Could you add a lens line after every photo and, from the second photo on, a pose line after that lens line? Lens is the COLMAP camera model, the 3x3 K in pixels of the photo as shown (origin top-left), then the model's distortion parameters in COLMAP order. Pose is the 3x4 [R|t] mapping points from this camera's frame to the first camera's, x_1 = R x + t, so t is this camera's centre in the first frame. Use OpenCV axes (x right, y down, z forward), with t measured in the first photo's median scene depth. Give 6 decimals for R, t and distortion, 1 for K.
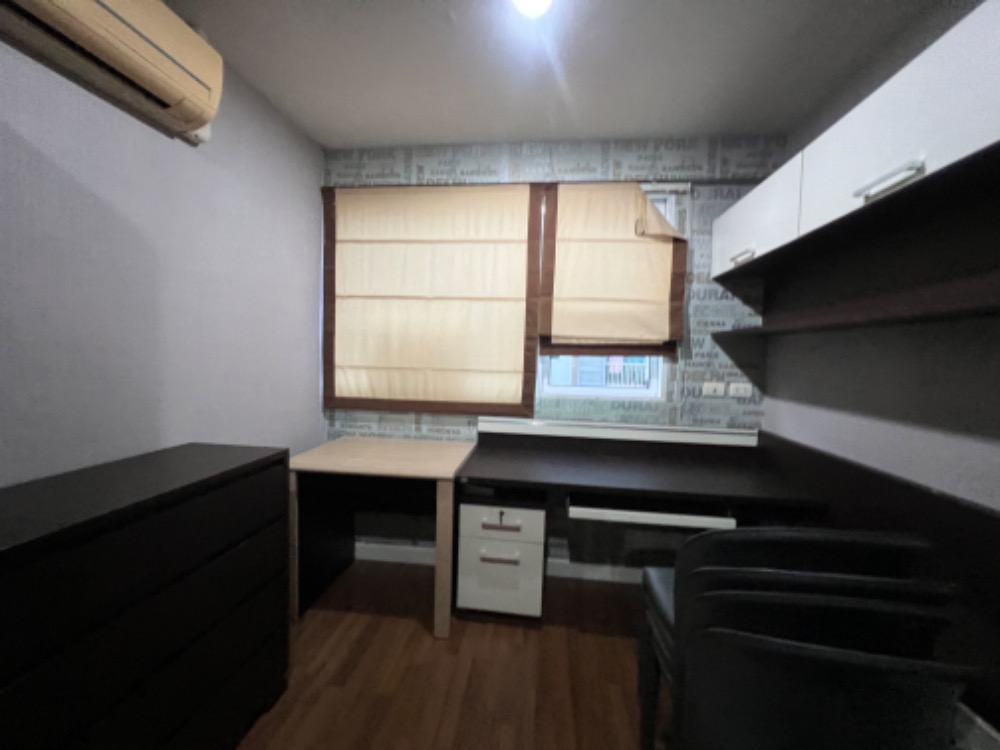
lens RADIAL K [[399.7, 0, 501.3], [0, 399.7, 375.6], [0, 0, 1]] dist [-0.000907, 0.000552]
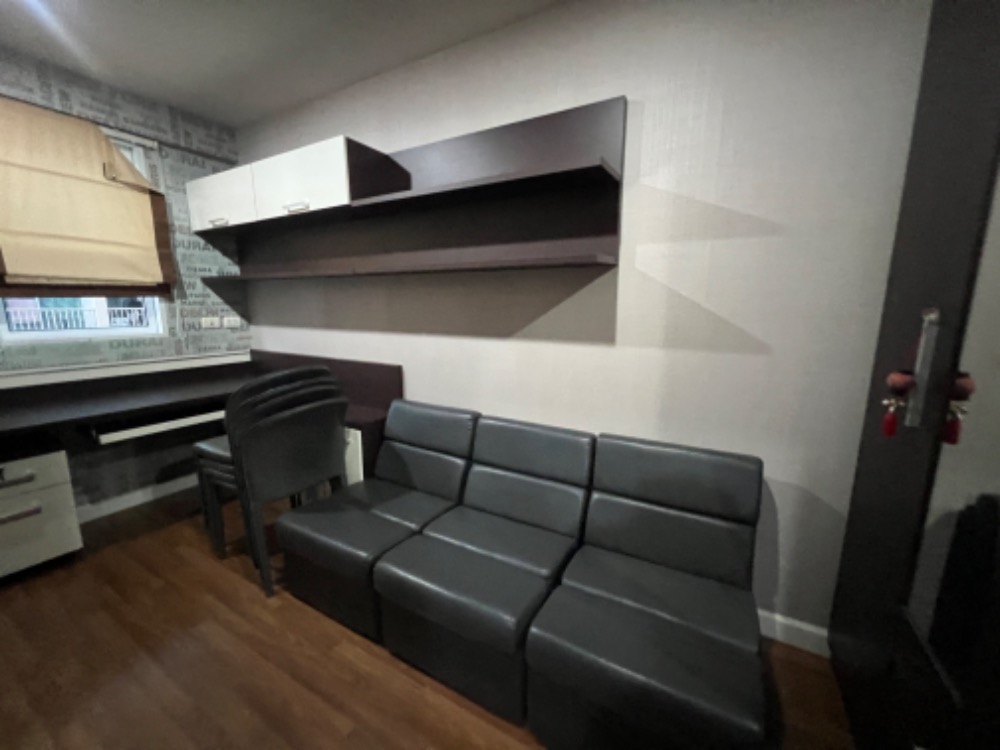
lens RADIAL K [[399.7, 0, 499.8], [0, 399.7, 373.9], [0, 0, 1]] dist [-0.000907, 0.000552]
pose [[0.396745, -0.186056, 0.898875, -0.281273], [0.055374, 0.982310, 0.178885, 0.018499], [-0.916257, -0.021198, 0.400030, -0.360854]]
